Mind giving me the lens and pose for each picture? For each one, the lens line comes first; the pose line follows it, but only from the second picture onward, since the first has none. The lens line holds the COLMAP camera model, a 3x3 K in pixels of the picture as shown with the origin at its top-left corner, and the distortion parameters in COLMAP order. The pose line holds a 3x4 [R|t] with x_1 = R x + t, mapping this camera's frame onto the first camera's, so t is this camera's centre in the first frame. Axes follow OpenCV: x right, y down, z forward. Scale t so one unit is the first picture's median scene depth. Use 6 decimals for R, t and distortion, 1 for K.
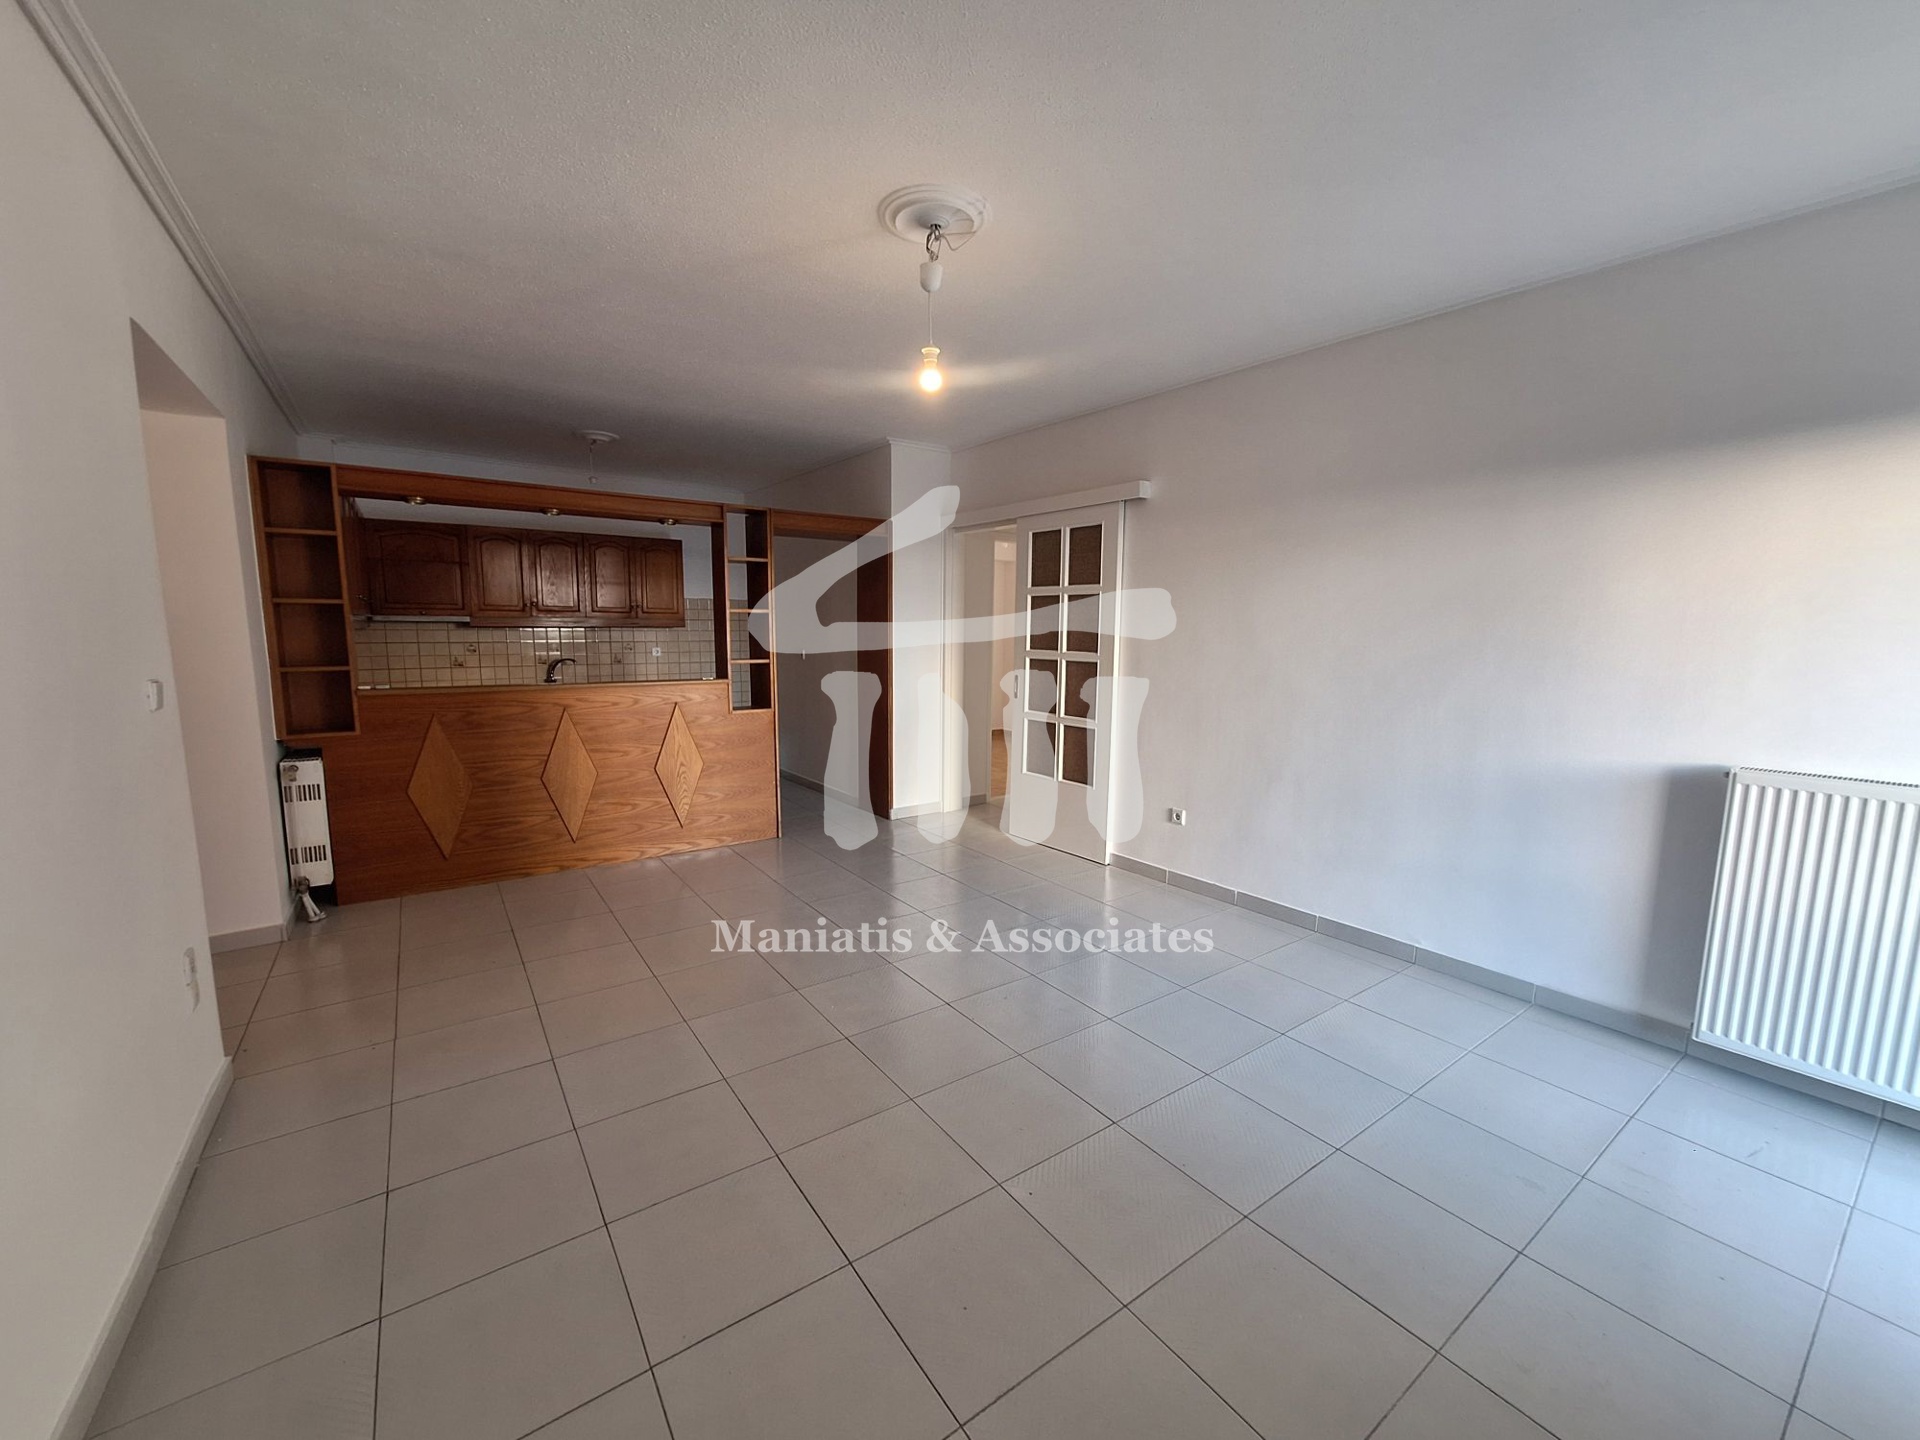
lens RADIAL K [[757.9, 0, 961.5], [0, 757.9, 727.5], [0, 0, 1]] dist [0.000363, 0.000024]
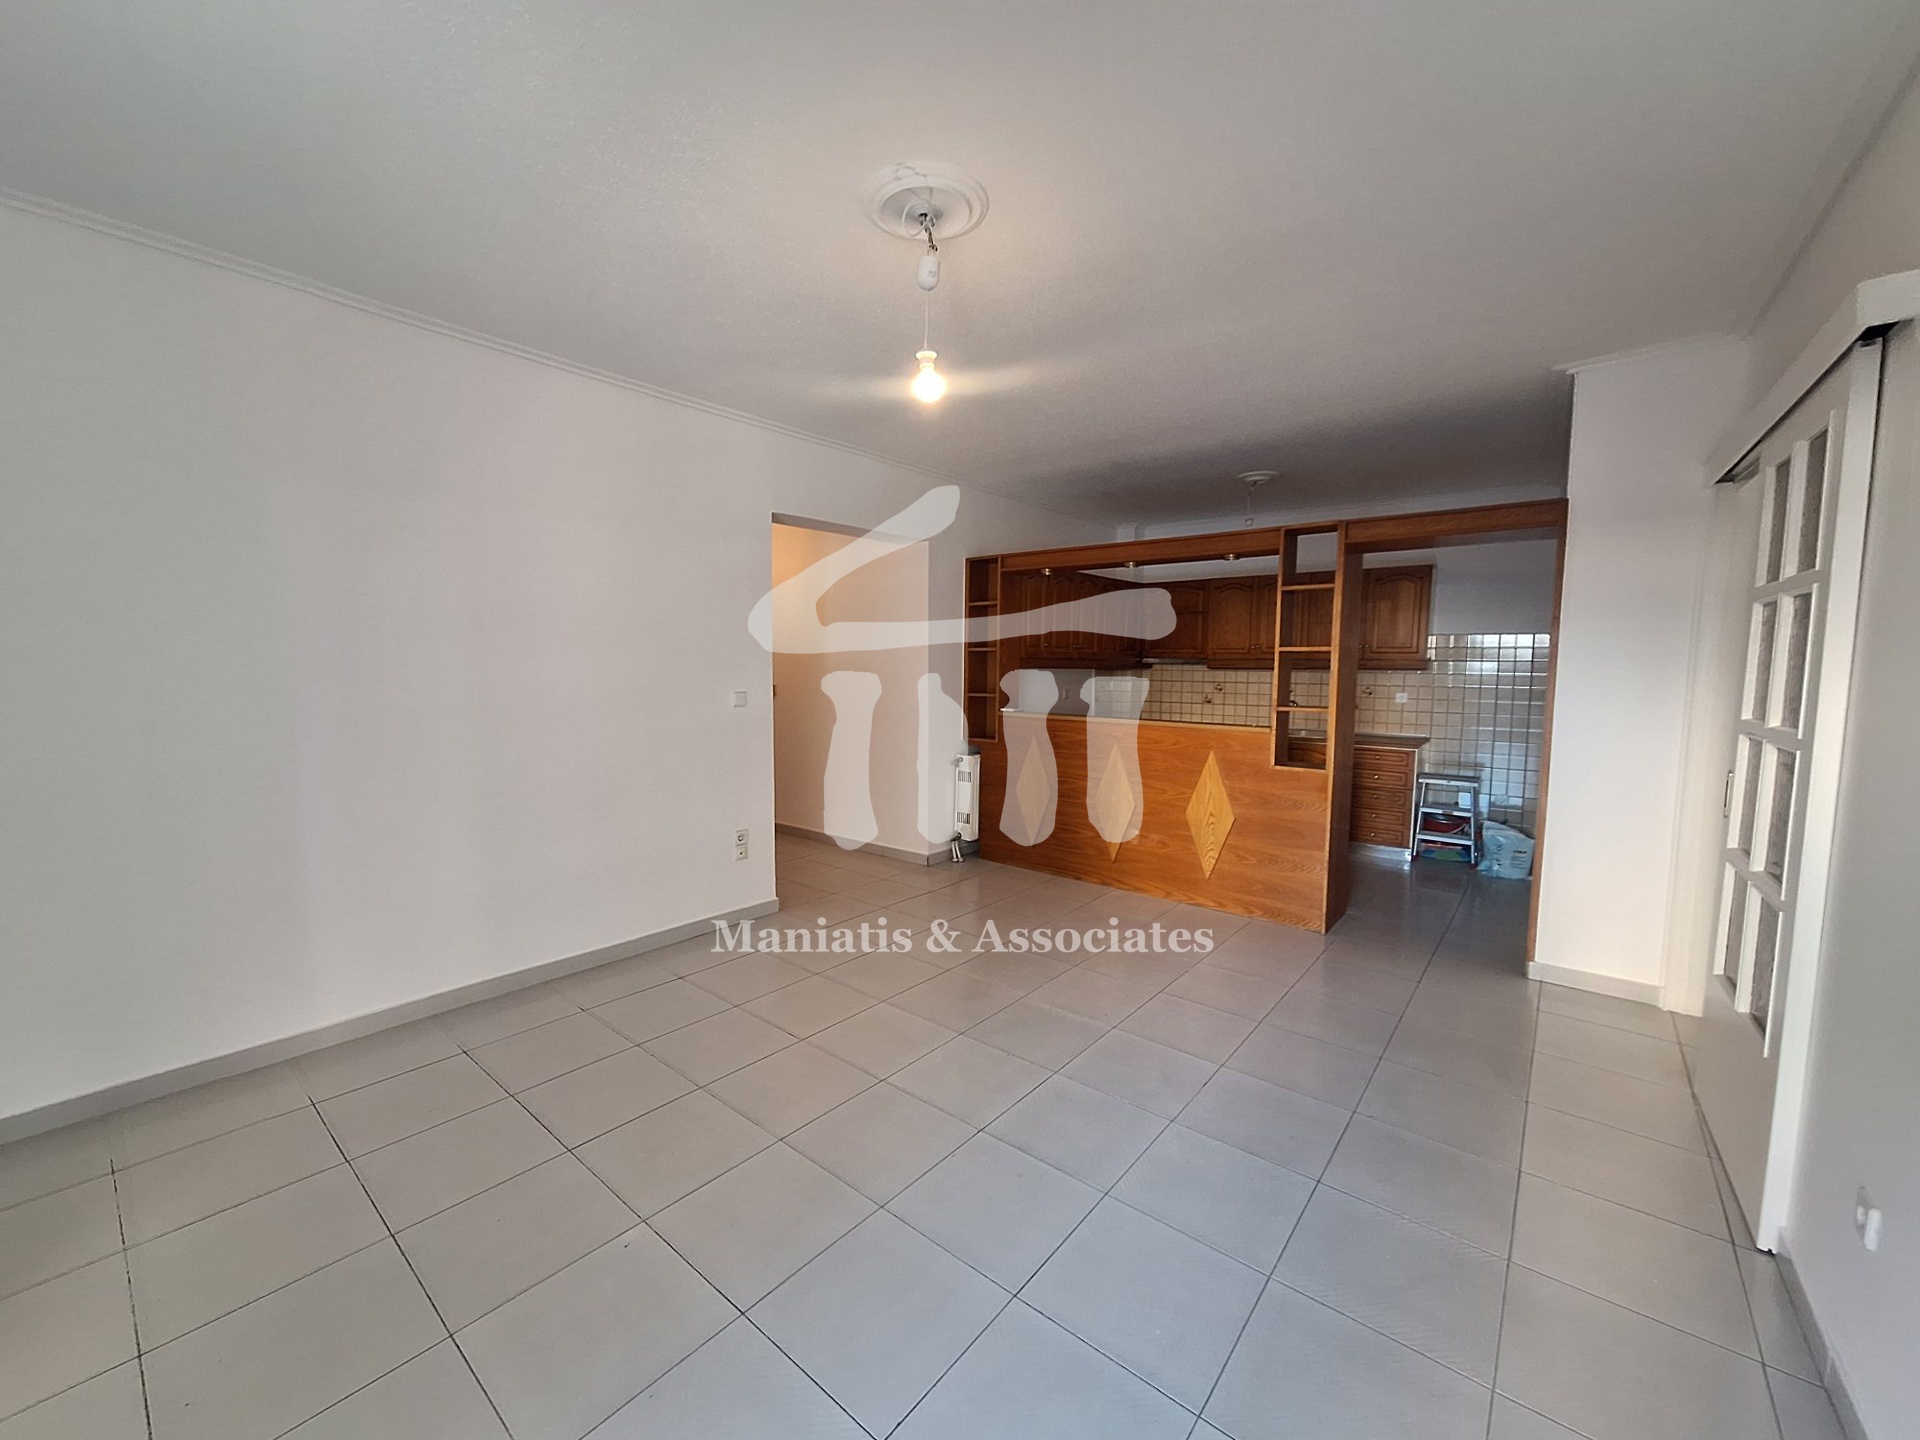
lens RADIAL K [[757.9, 0, 961.5], [0, 757.9, 727.5], [0, 0, 1]] dist [0.000363, 0.000024]
pose [[0.264754, 0.078346, -0.961128, 0.421283], [-0.130655, 0.990418, 0.044743, -0.056789], [0.955424, 0.113731, 0.272454, 0.419516]]
